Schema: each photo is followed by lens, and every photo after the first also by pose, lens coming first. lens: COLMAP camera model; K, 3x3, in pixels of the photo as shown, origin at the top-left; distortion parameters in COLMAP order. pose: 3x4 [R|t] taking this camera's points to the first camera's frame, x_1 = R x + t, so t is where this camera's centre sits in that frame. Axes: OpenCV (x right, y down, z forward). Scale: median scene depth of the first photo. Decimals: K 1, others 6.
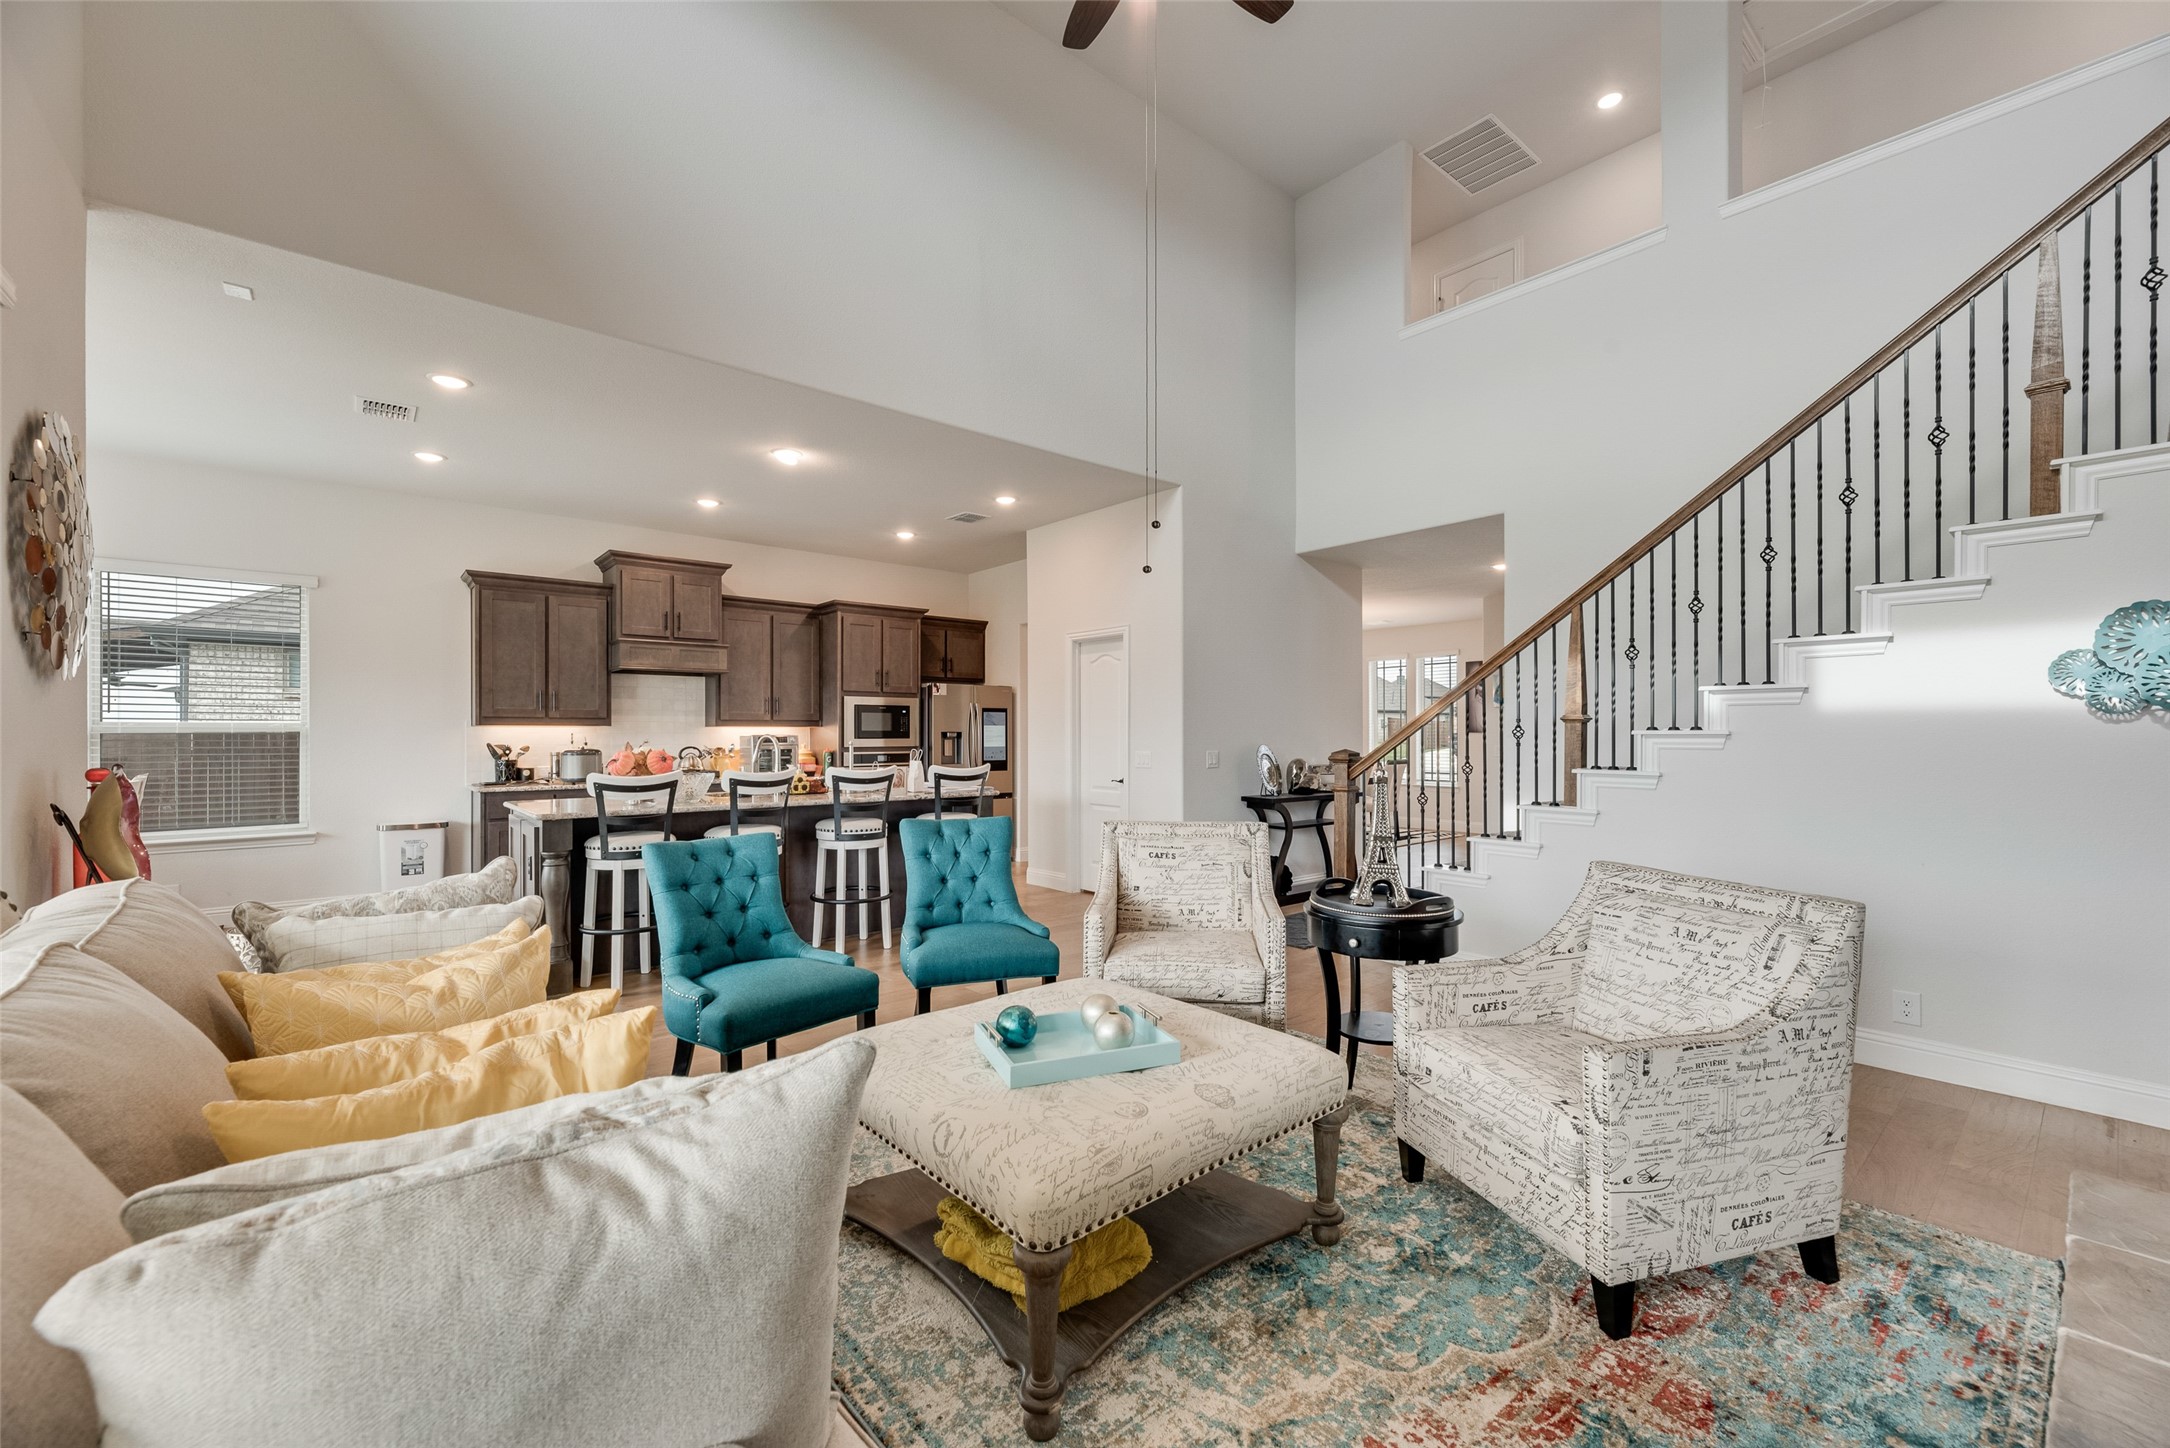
lens RADIAL K [[877.9, 0, 1091.1], [0, 877.9, 729.8], [0, 0, 1]] dist [-0.000136, -0.000392]
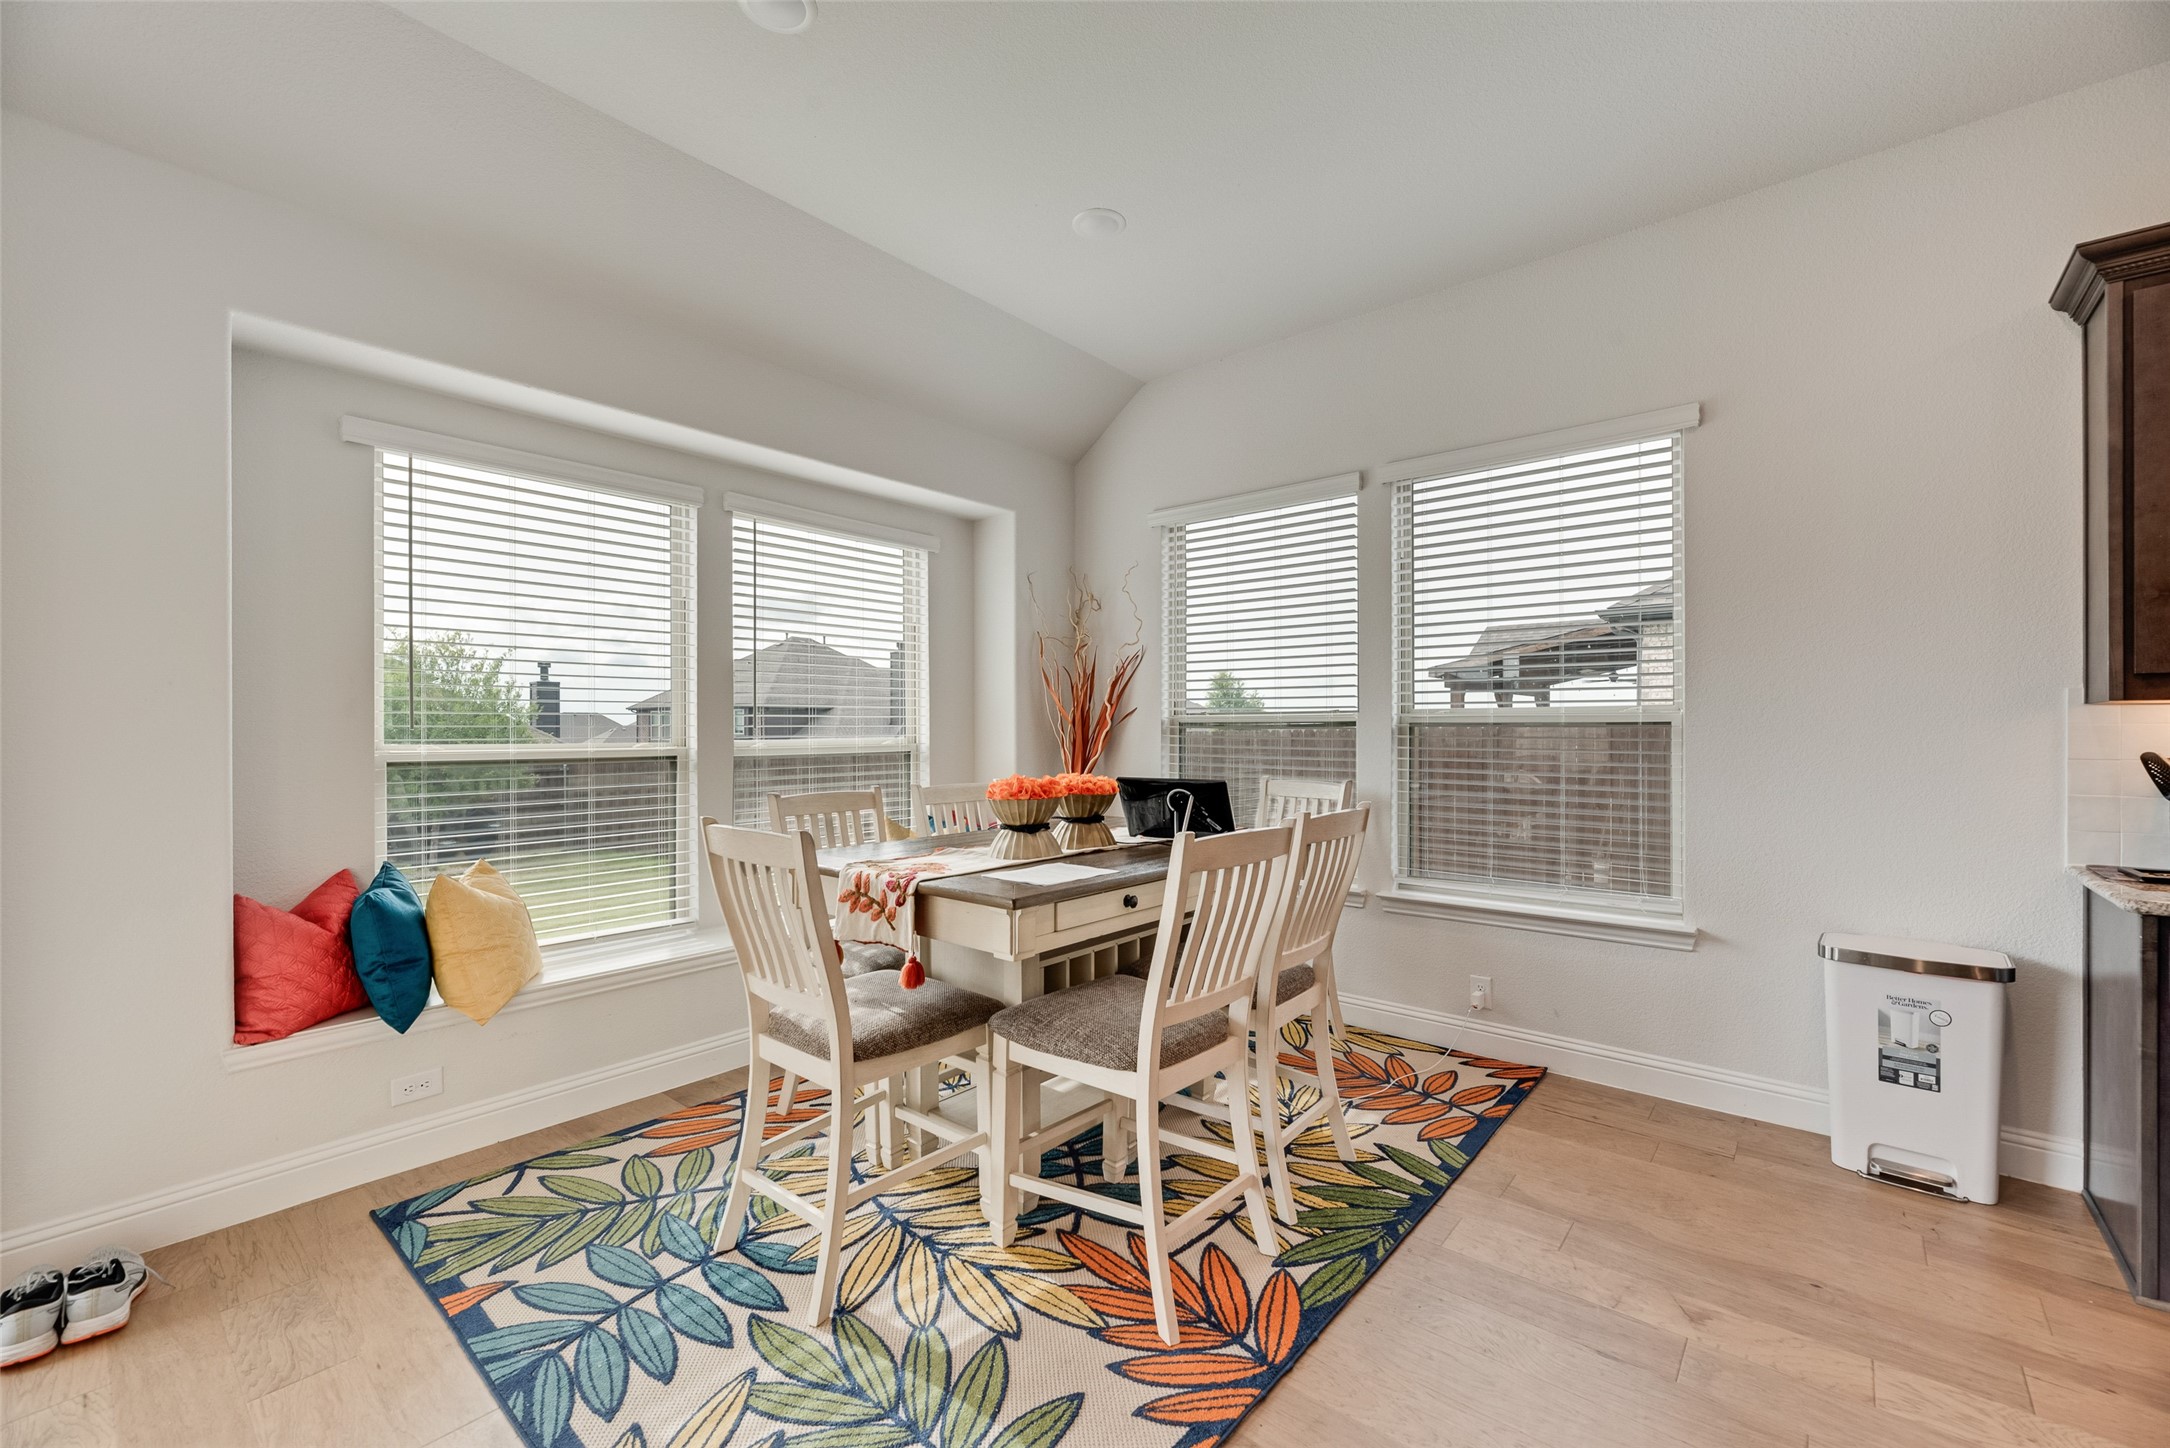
lens RADIAL K [[877.9, 0, 1098.5], [0, 877.9, 725.3], [0, 0, 1]] dist [-0.000136, -0.000392]
pose [[0.153269, 0.003779, -0.988177, -0.440657], [-0.002455, 0.999991, 0.003443, 0.002742], [0.988181, 0.001899, 0.153277, 0.580393]]
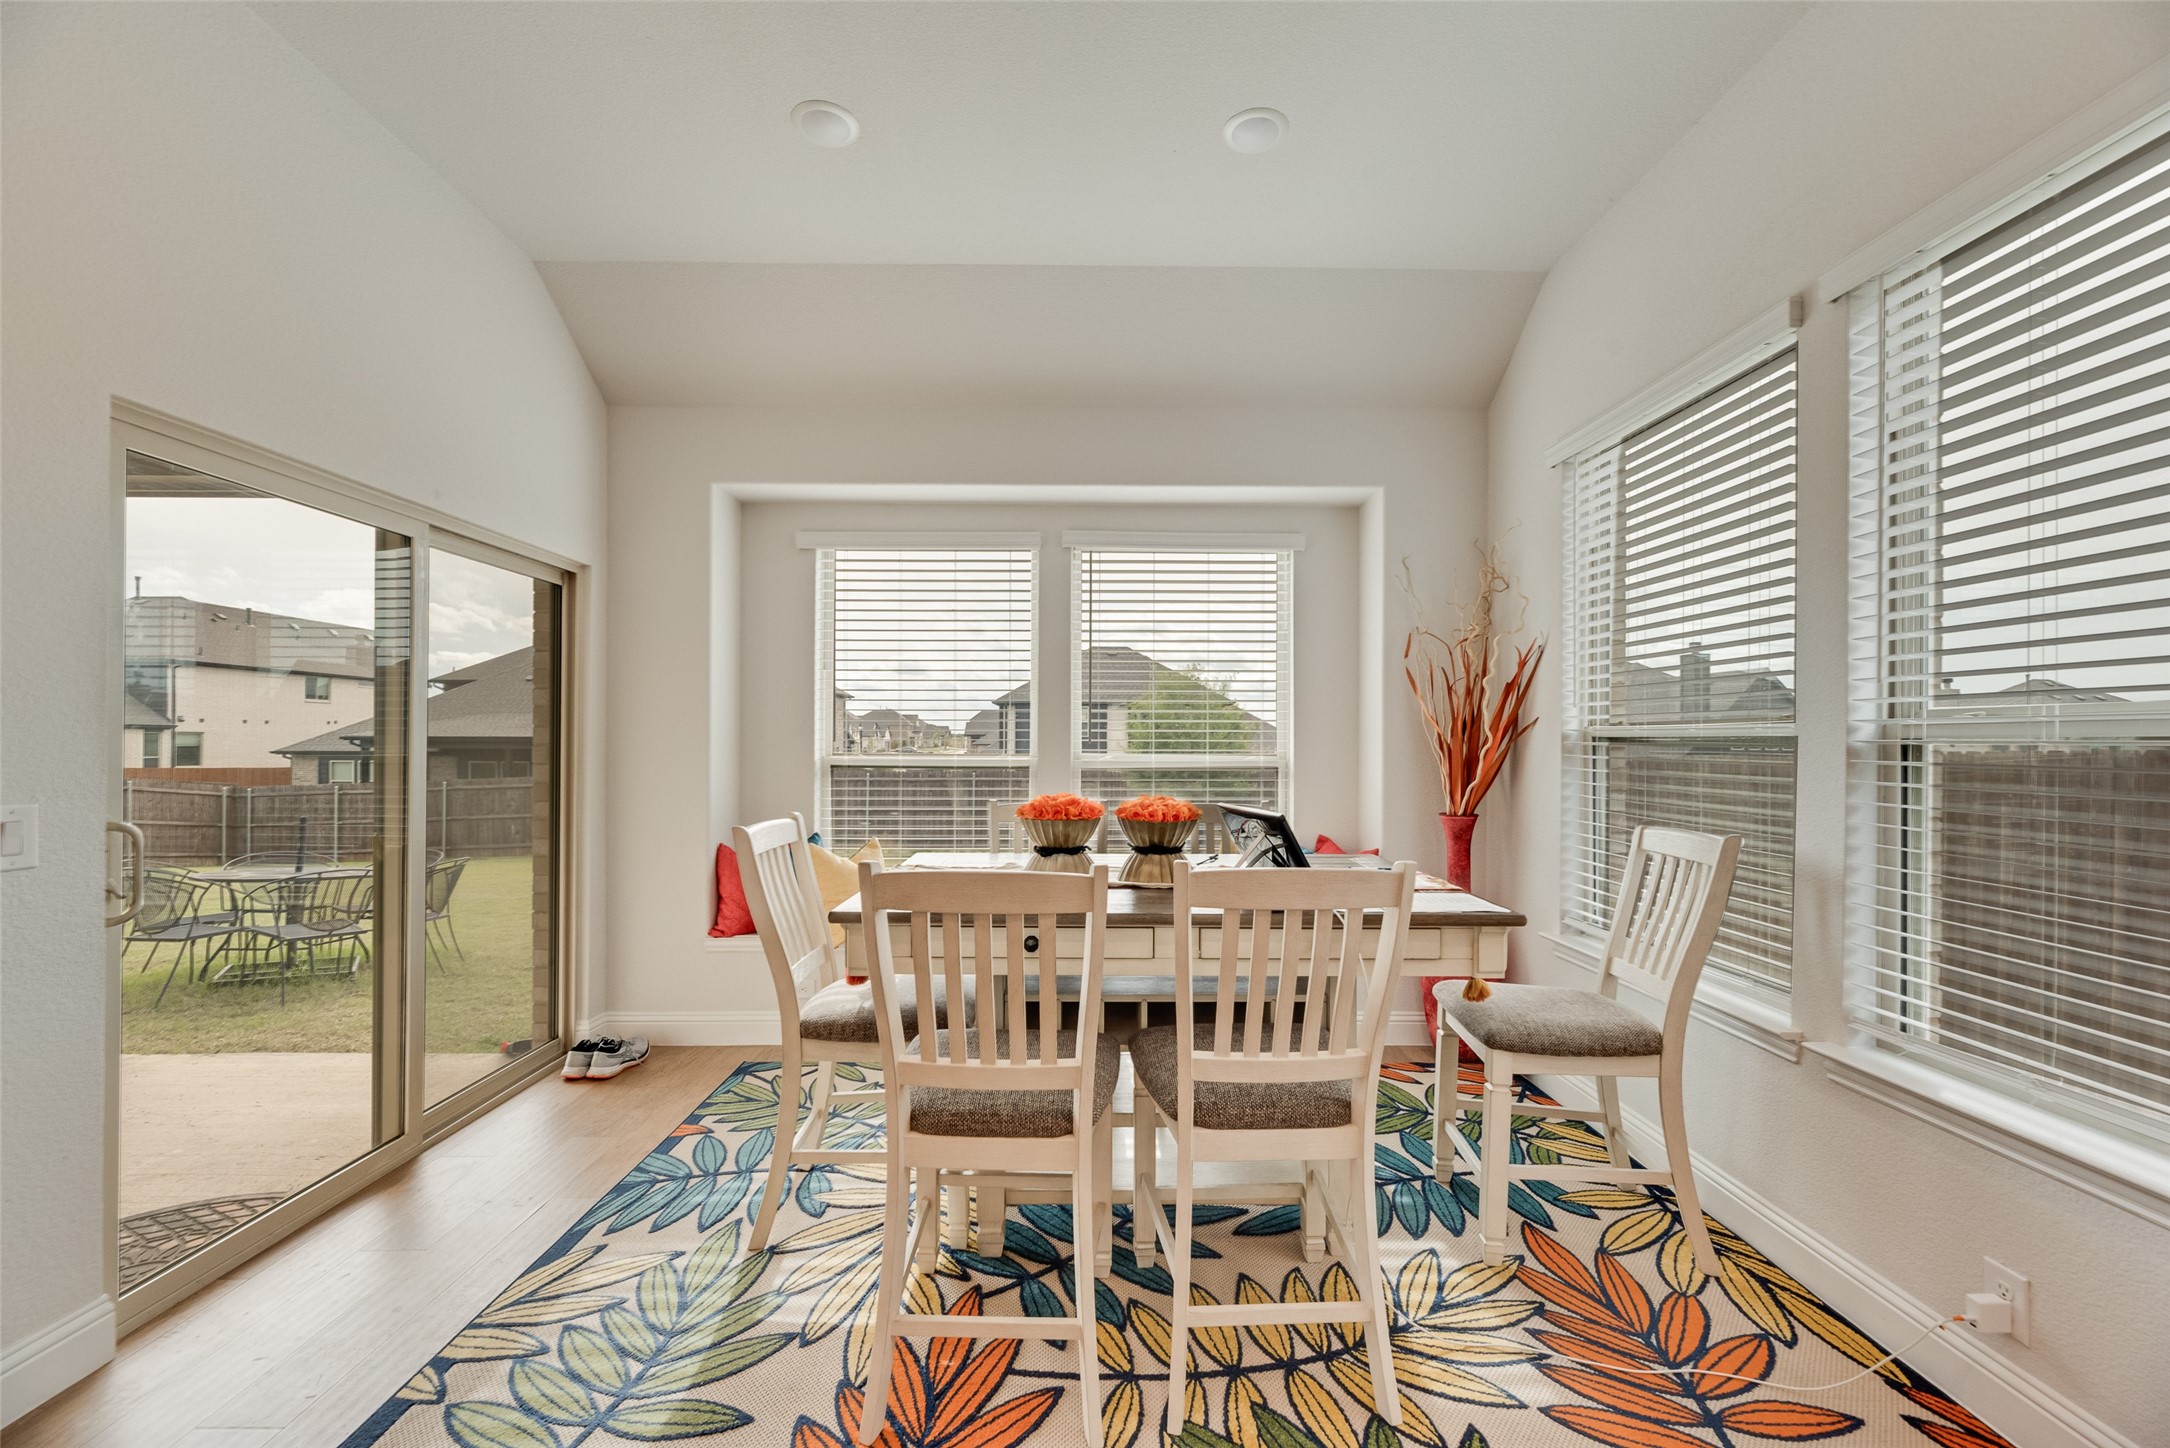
lens RADIAL K [[877.9, 0, 1090.0], [0, 877.9, 737.4], [0, 0, 1]] dist [-0.000136, -0.000392]
pose [[-0.646435, 0.001534, -0.762967, -0.590943], [-0.000667, 0.999996, 0.002576, 0.001983], [0.762968, 0.002175, -0.646432, 0.908897]]
